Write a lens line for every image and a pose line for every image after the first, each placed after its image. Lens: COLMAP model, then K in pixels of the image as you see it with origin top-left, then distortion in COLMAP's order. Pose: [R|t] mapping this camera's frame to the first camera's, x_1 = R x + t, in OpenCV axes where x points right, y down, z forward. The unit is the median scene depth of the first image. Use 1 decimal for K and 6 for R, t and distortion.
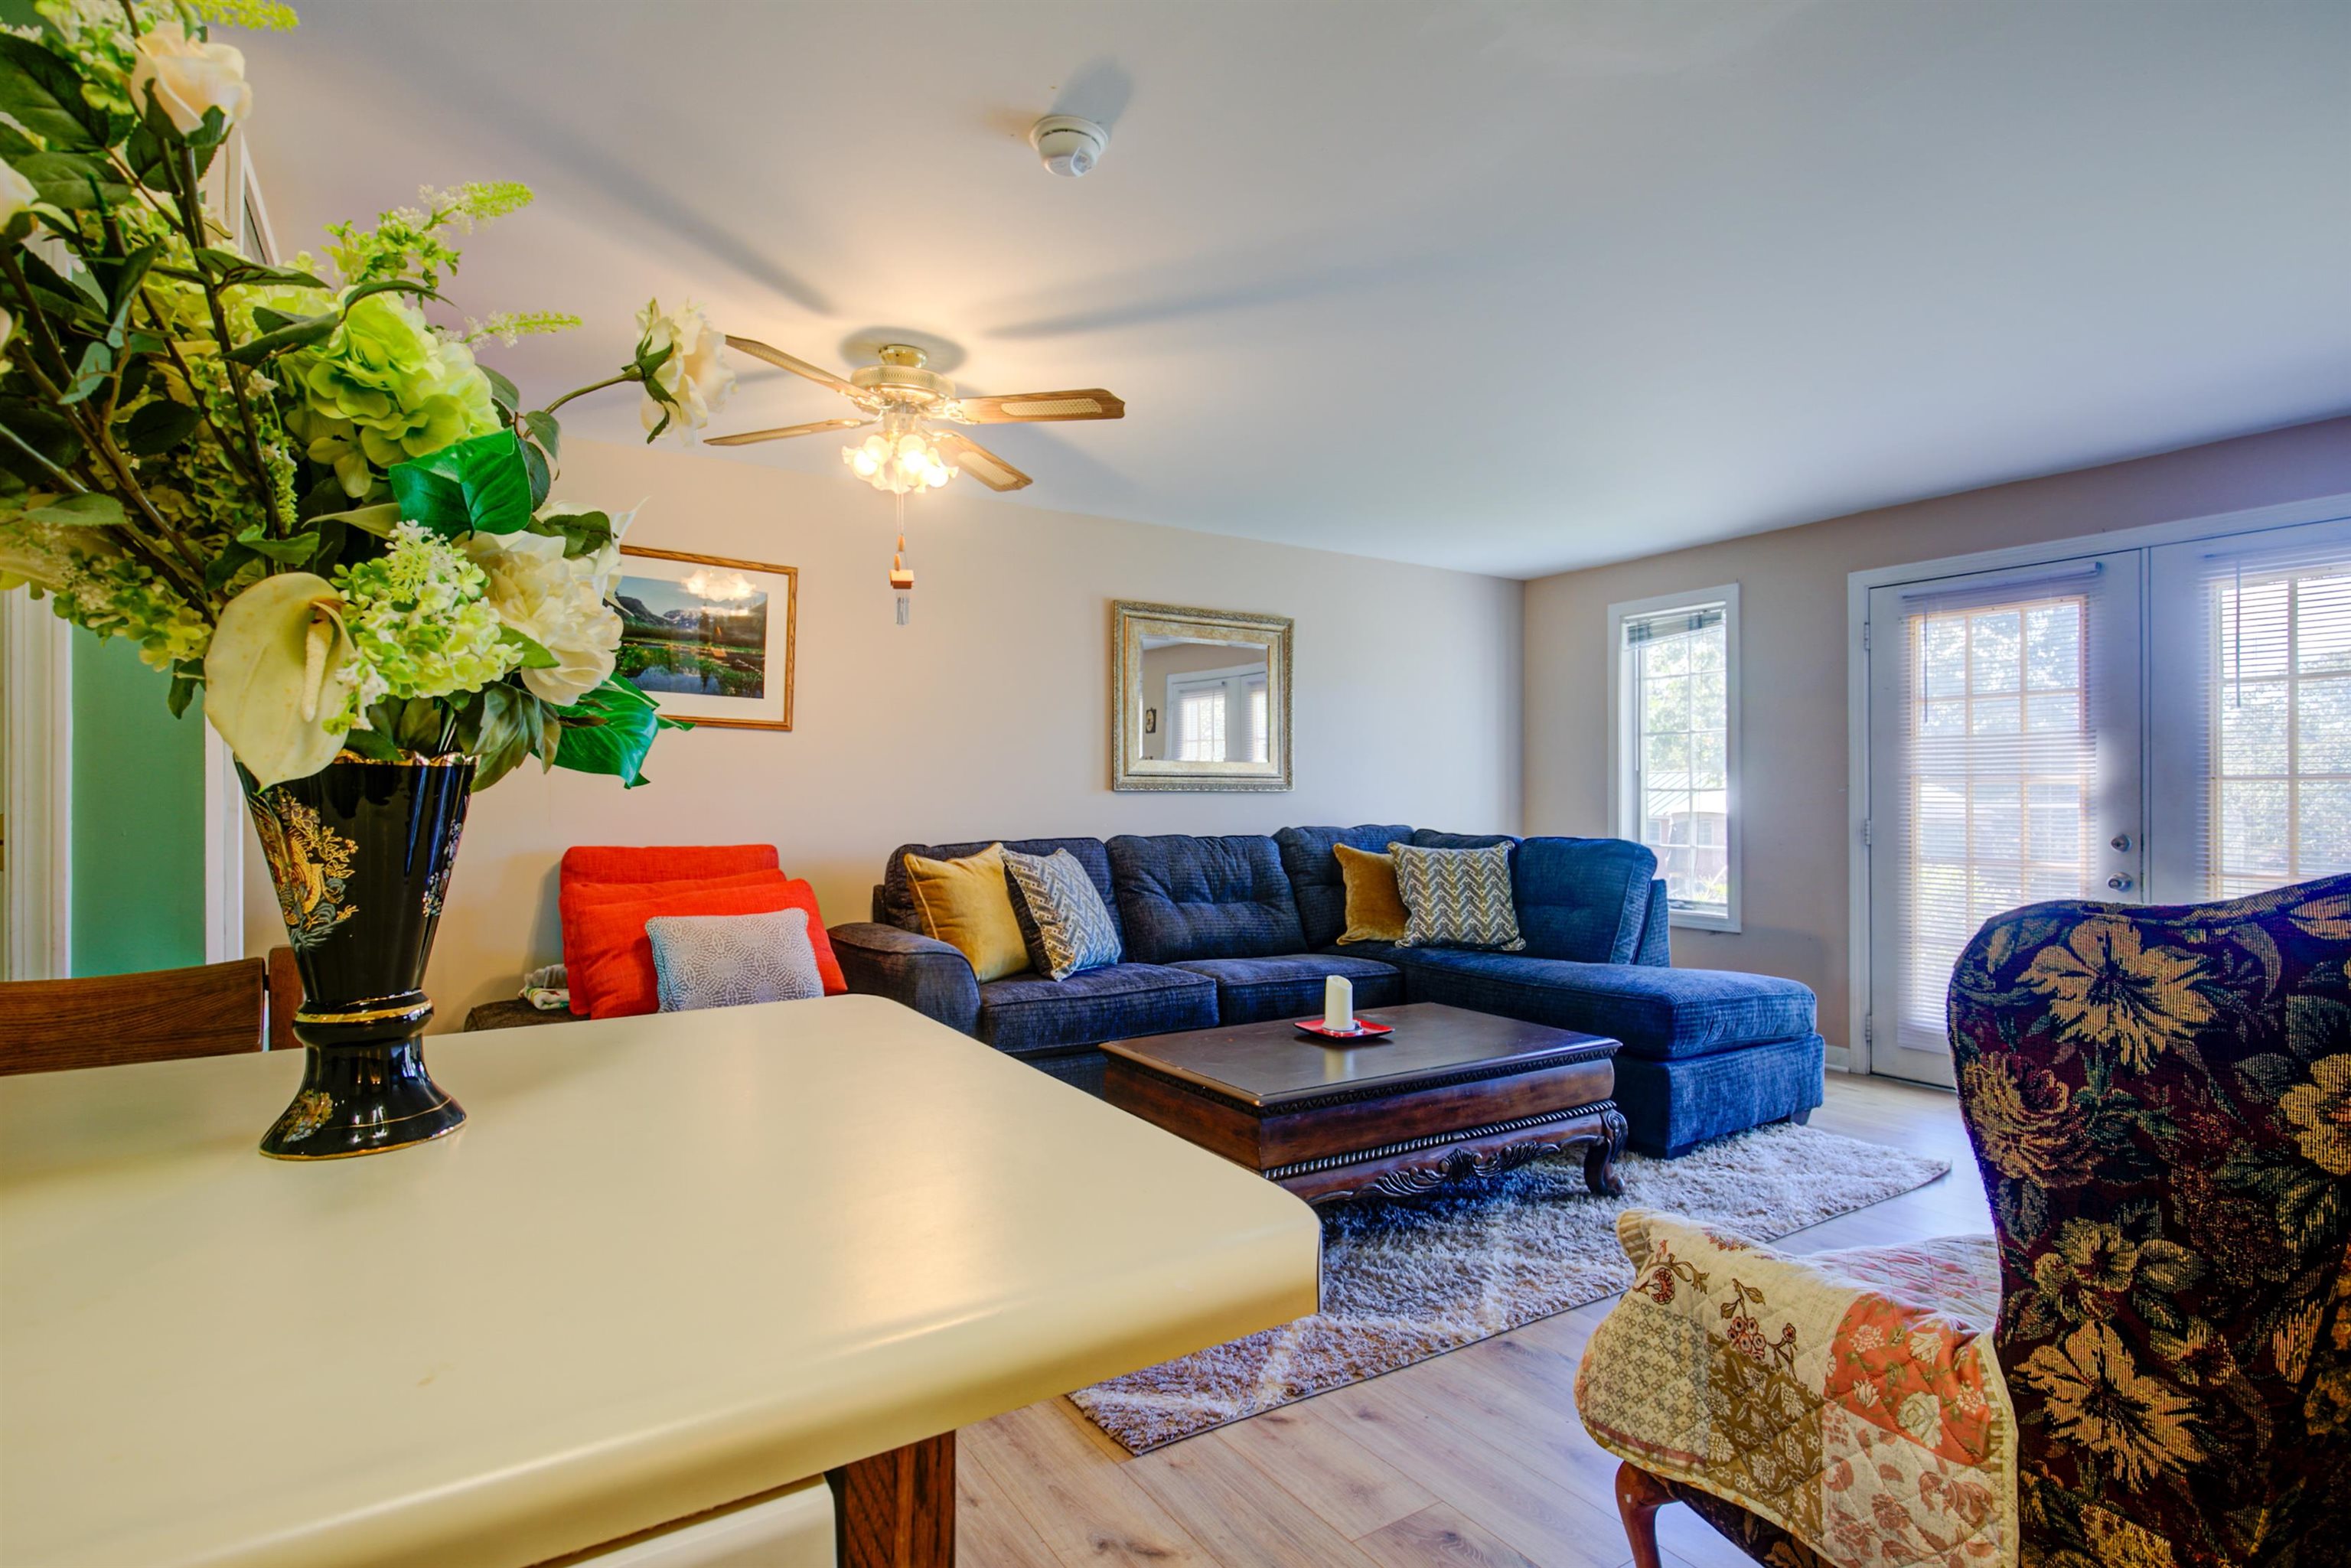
lens RADIAL K [[1147.1, 0, 1232.0], [0, 1147.1, 805.6], [0, 0, 1]] dist [-0.002253, -0.000373]
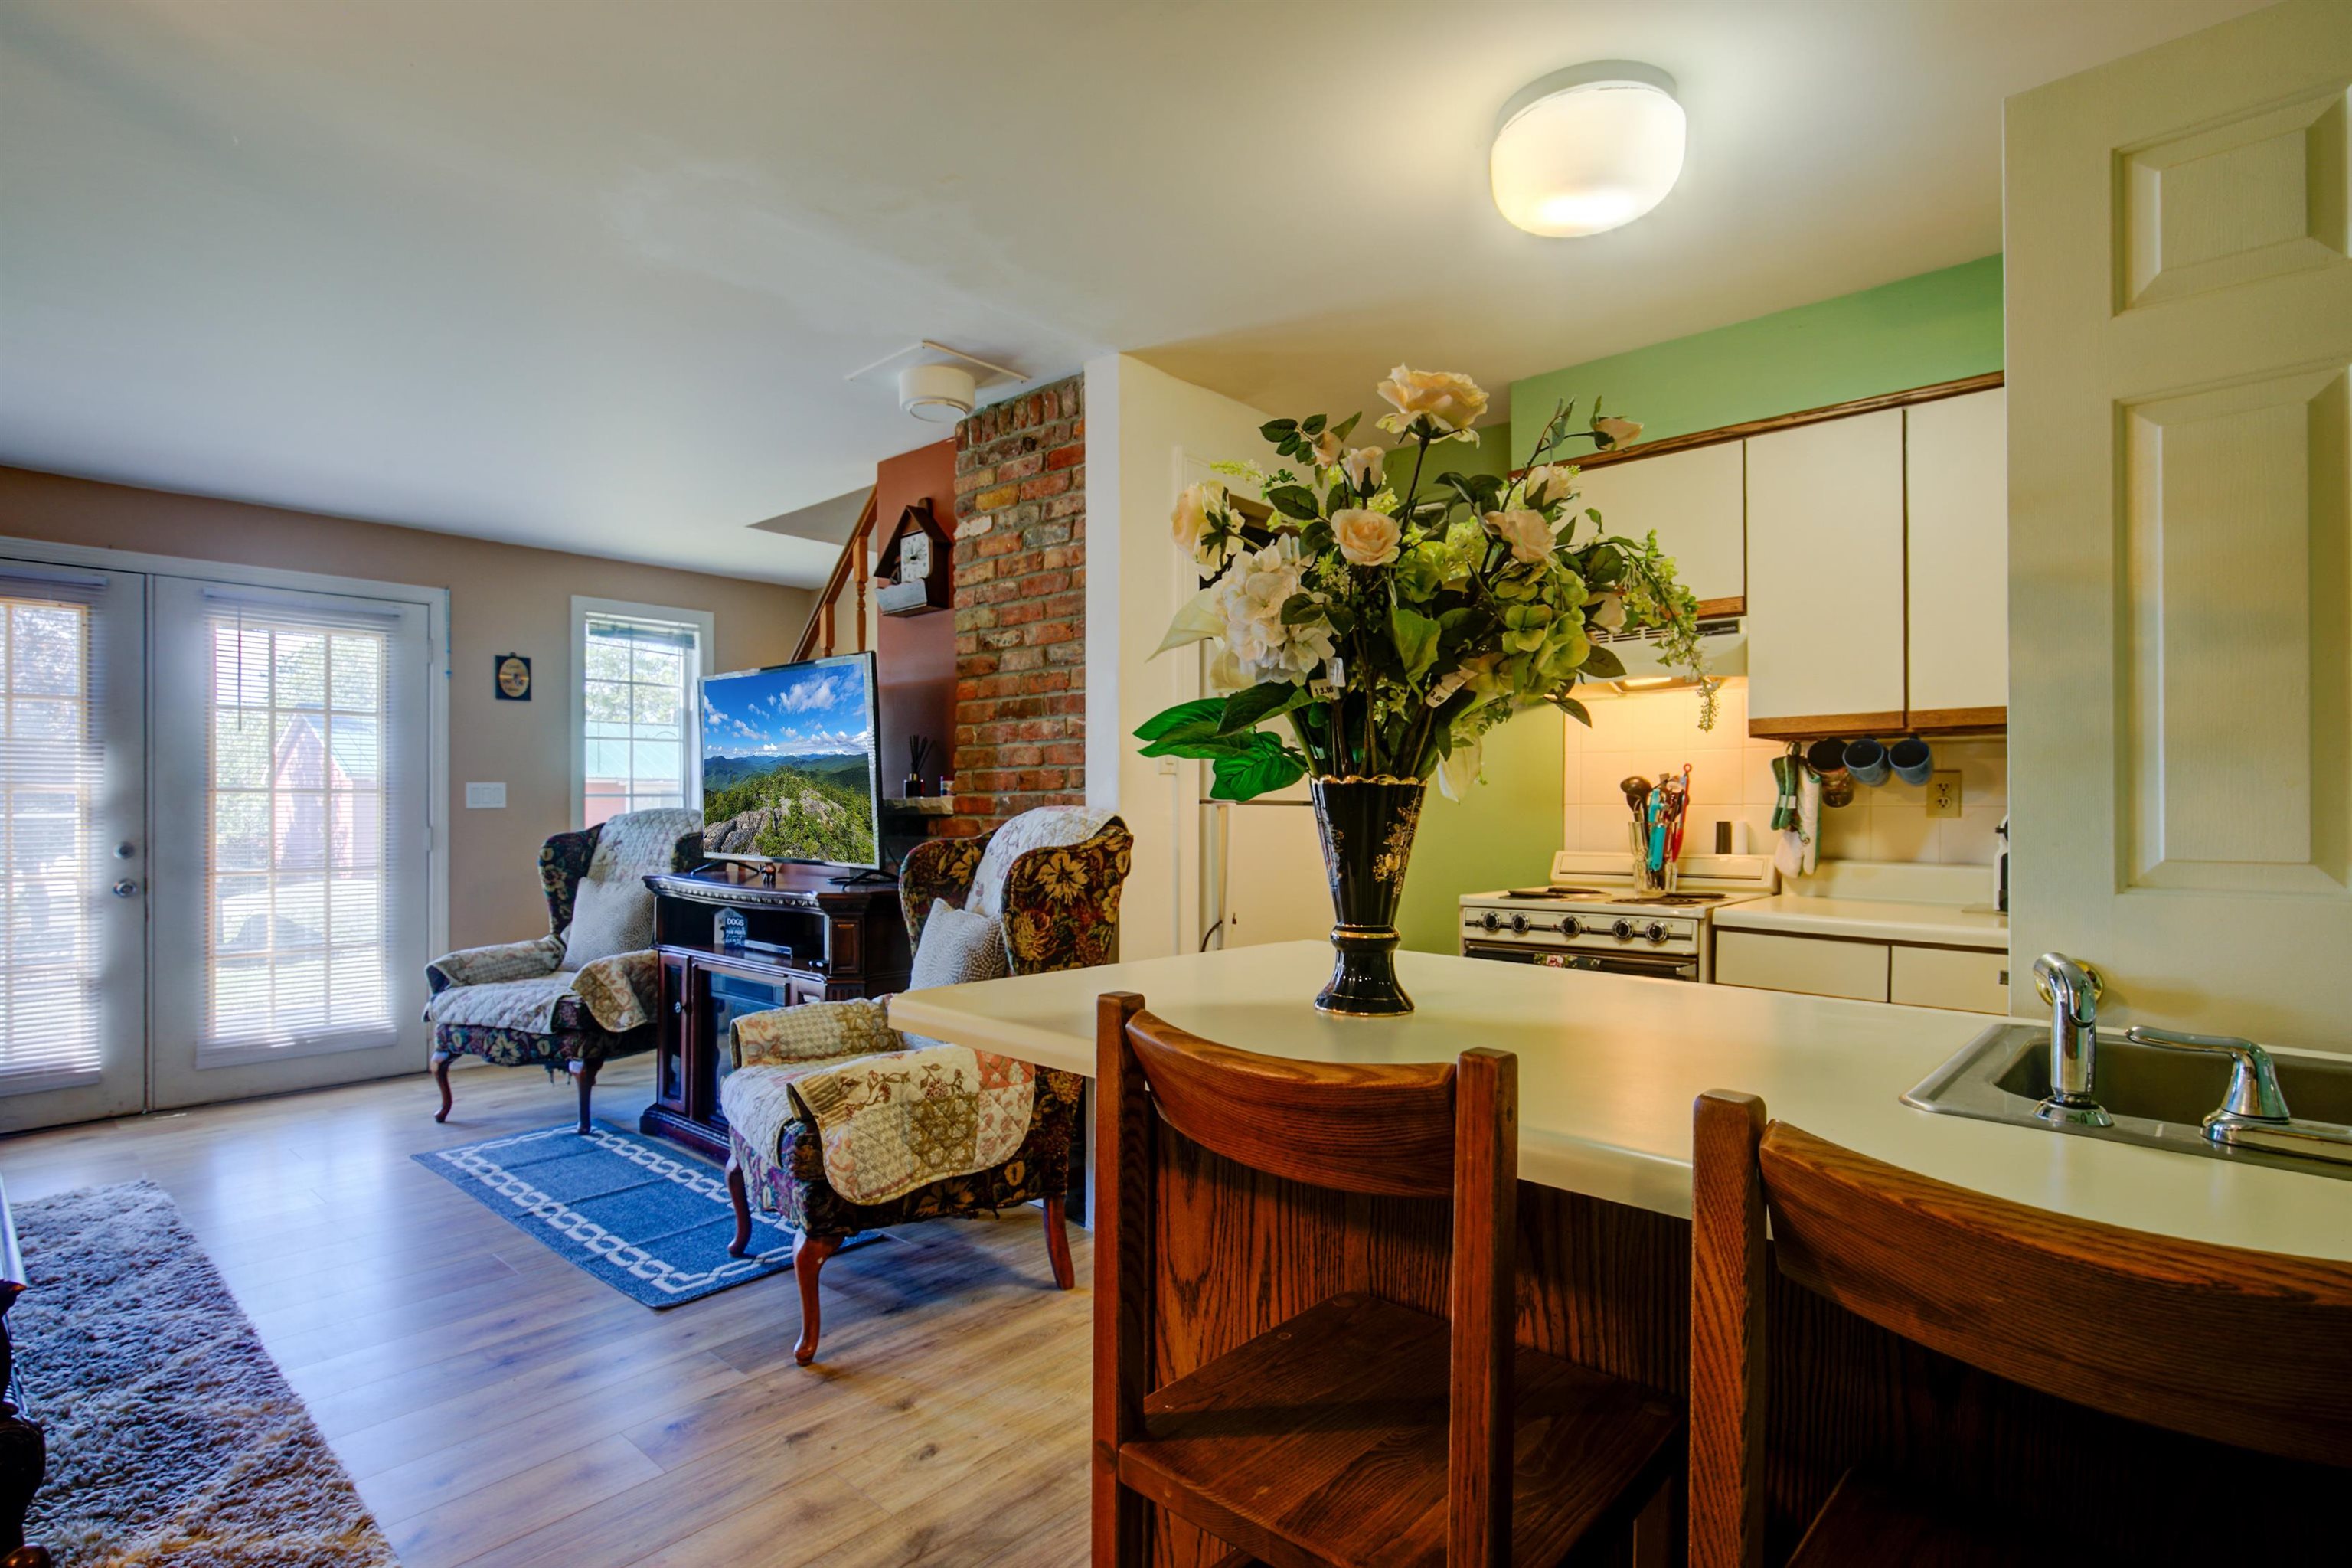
lens RADIAL K [[1163.5, 0, 1124.9], [0, 1163.5, 799.6], [0, 0, 1]] dist [-0.001149, -0.000204]
pose [[-0.200301, 0.003629, 0.979728, -0.644032], [0.008234, 0.999964, -0.002020, -0.006194], [-0.979700, 0.007662, -0.200324, 0.455732]]
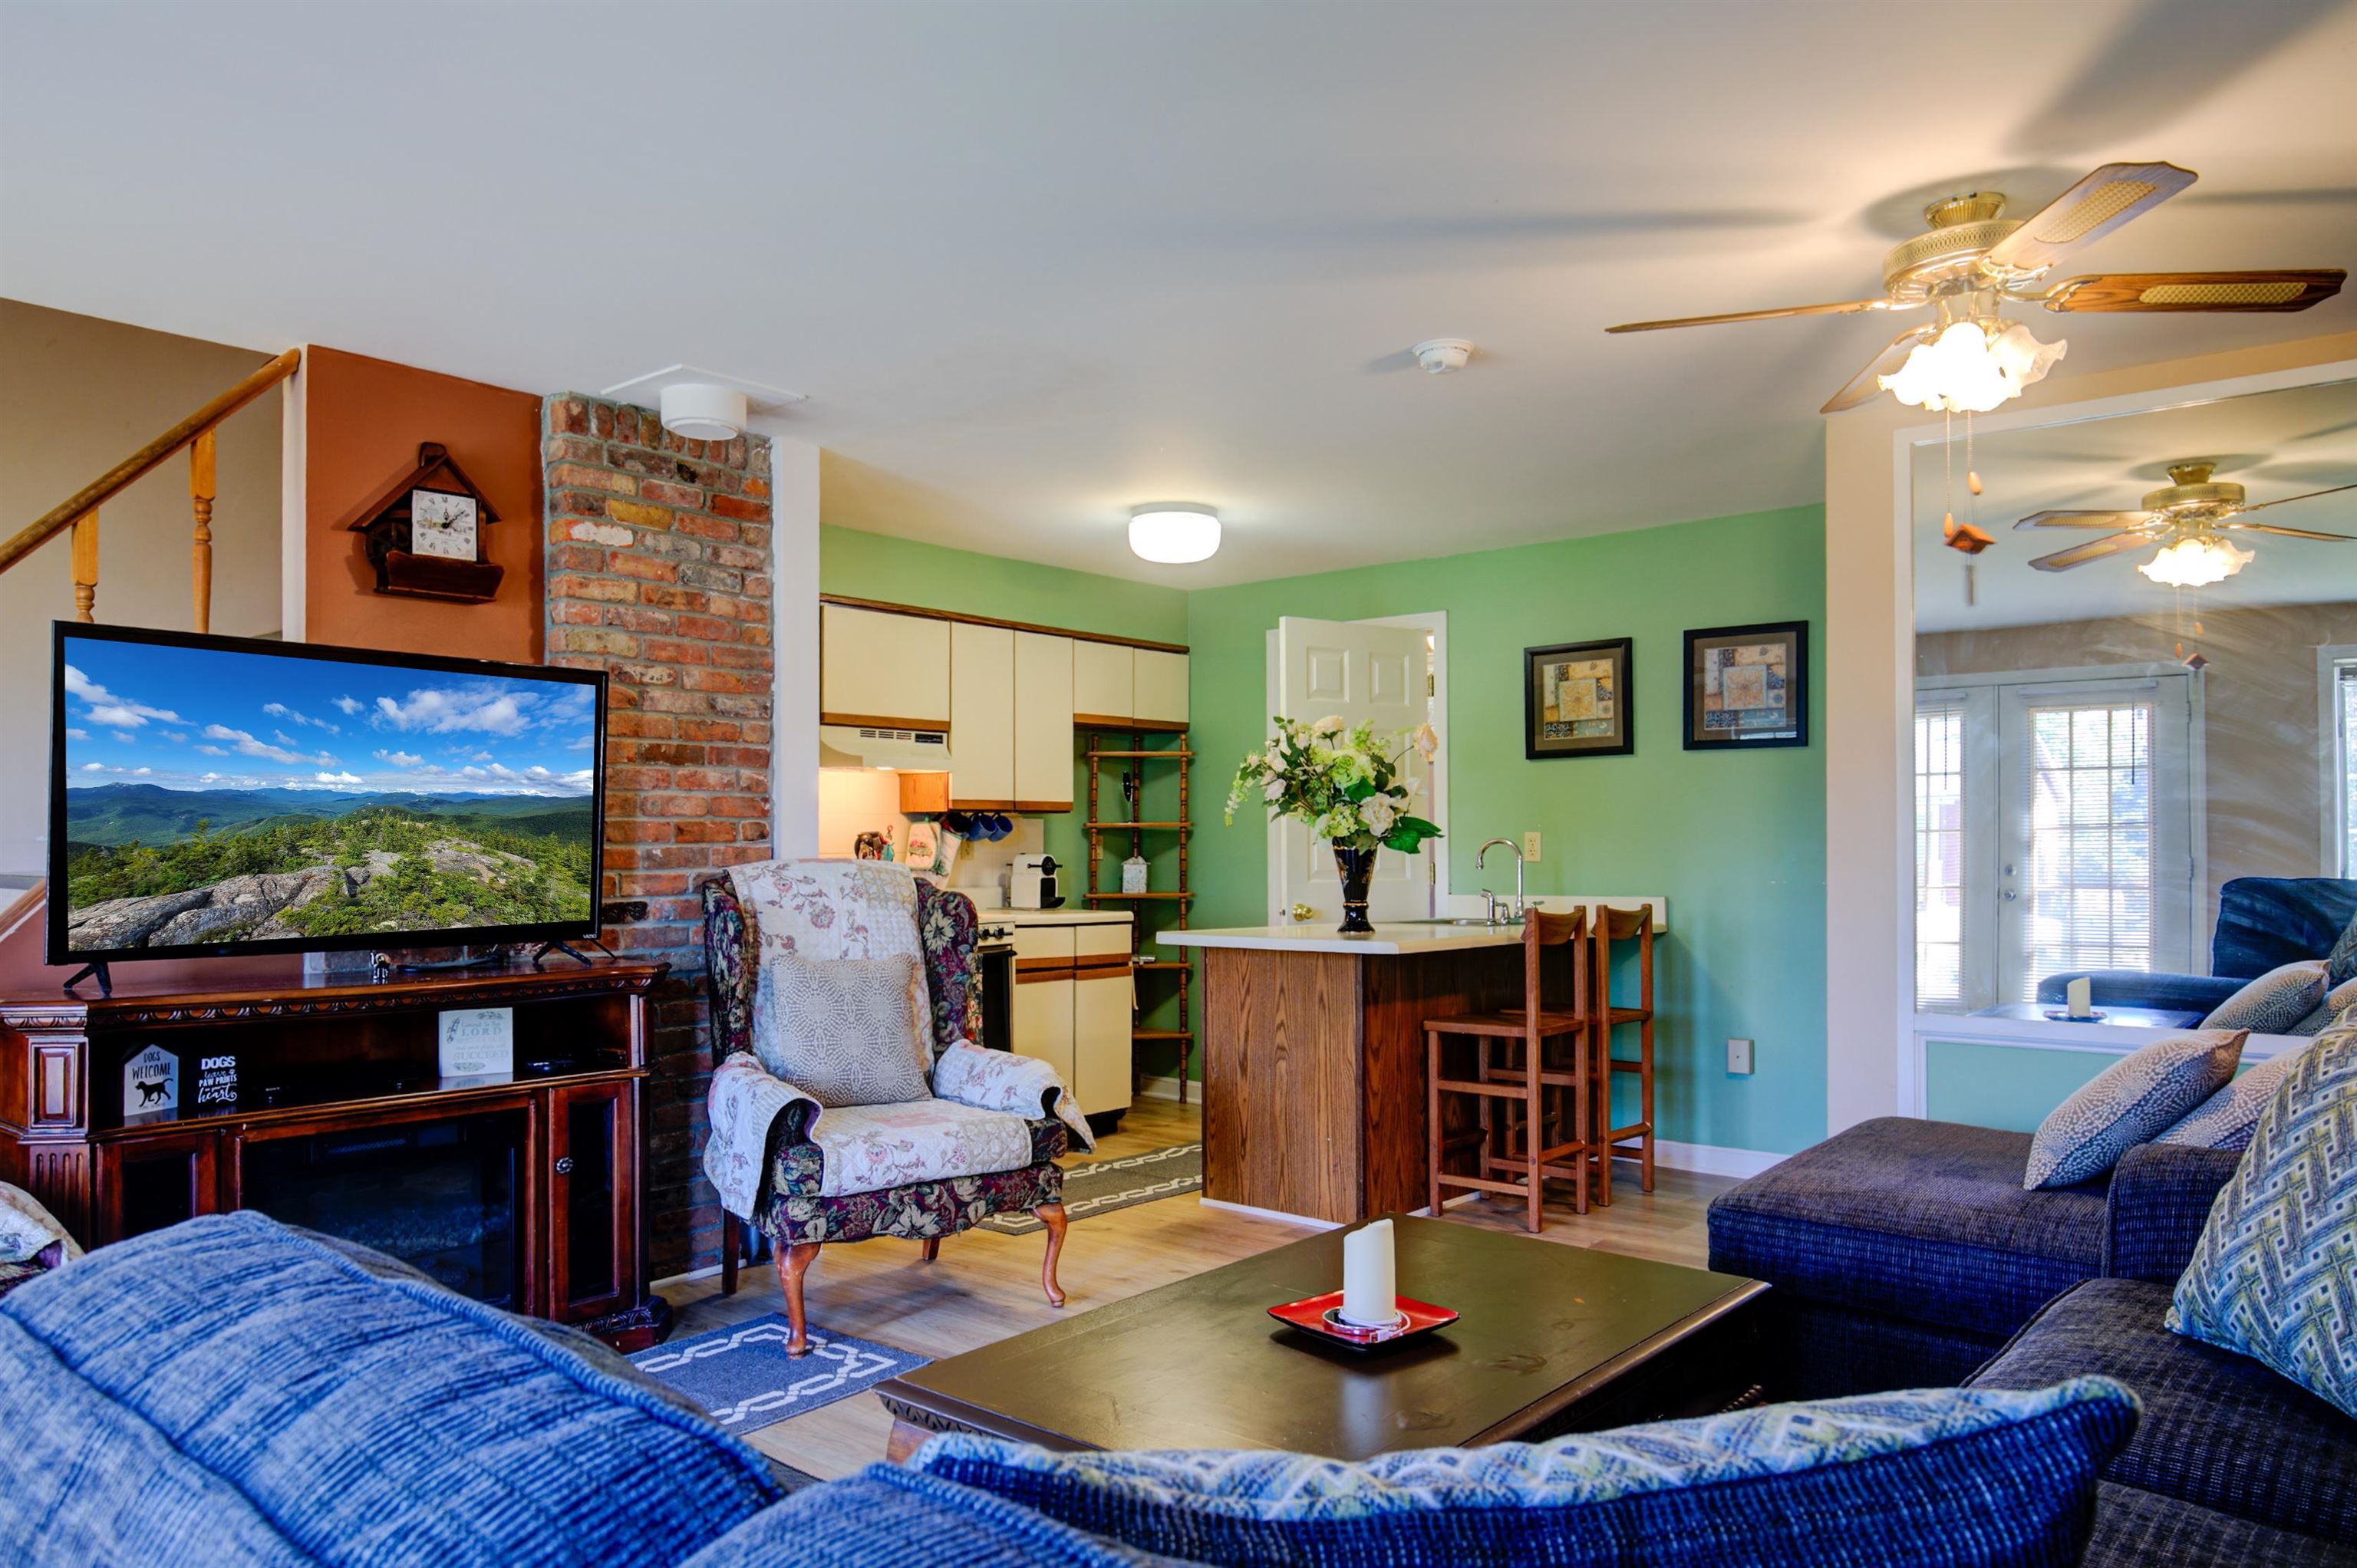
lens RADIAL K [[1610.4, 0, 1180.6], [0, 1610.4, 831.0], [0, 0, 1]] dist [-0.003849, 0.001573]
pose [[-0.967467, -0.002112, -0.252989, 0.430499], [-0.002304, 0.999997, 0.000465, -0.030331], [0.252987, 0.001033, -0.967469, 1.873124]]
